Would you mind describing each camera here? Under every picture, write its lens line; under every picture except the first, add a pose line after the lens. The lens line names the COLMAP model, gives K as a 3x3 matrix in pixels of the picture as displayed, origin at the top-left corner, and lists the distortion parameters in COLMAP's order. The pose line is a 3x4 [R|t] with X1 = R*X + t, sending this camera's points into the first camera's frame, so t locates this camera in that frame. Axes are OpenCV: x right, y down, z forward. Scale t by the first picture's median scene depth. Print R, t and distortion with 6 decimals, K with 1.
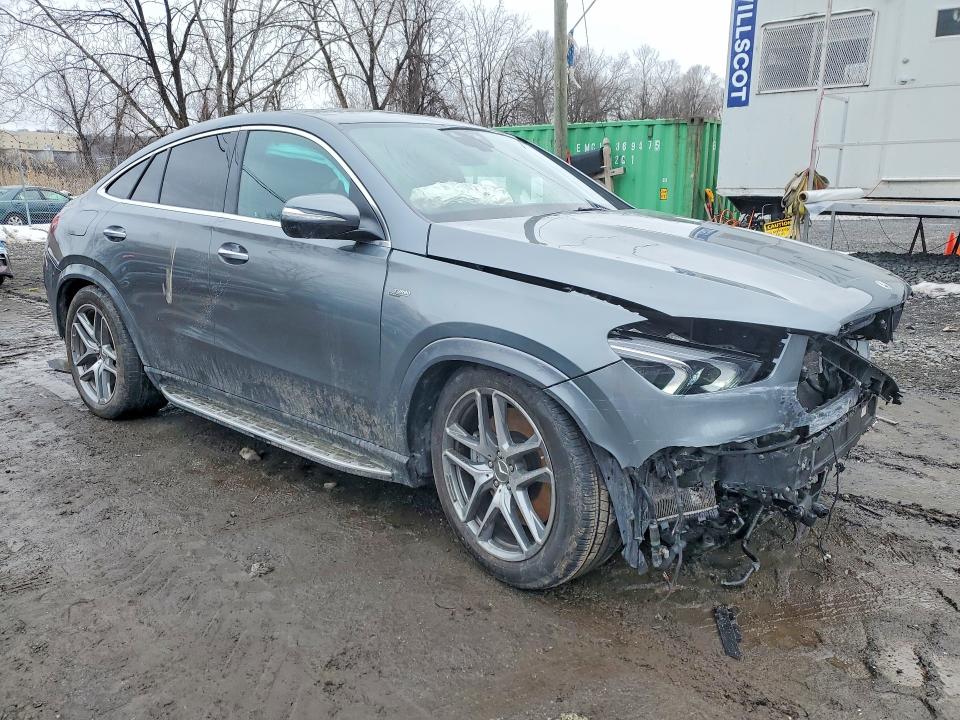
lens RADIAL K [[757.8, 0, 480.0], [0, 757.8, 360.0], [0, 0, 1]] dist [0.041022, -0.011585]
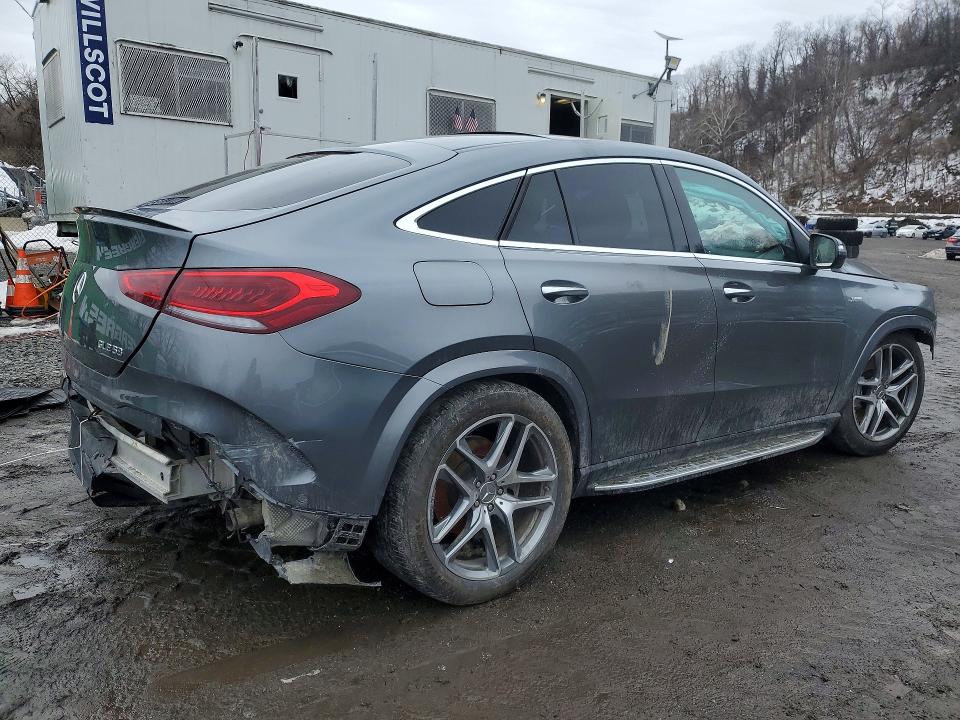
lens RADIAL K [[768.4, 0, 506.1], [0, 768.4, 362.4], [0, 0, 1]] dist [0.027355, -0.005154]
pose [[0.173101, -0.169166, 0.970267, -0.516889], [0.194122, 0.971674, 0.134779, -0.091389], [-0.965584, 0.165020, 0.201037, 0.413027]]
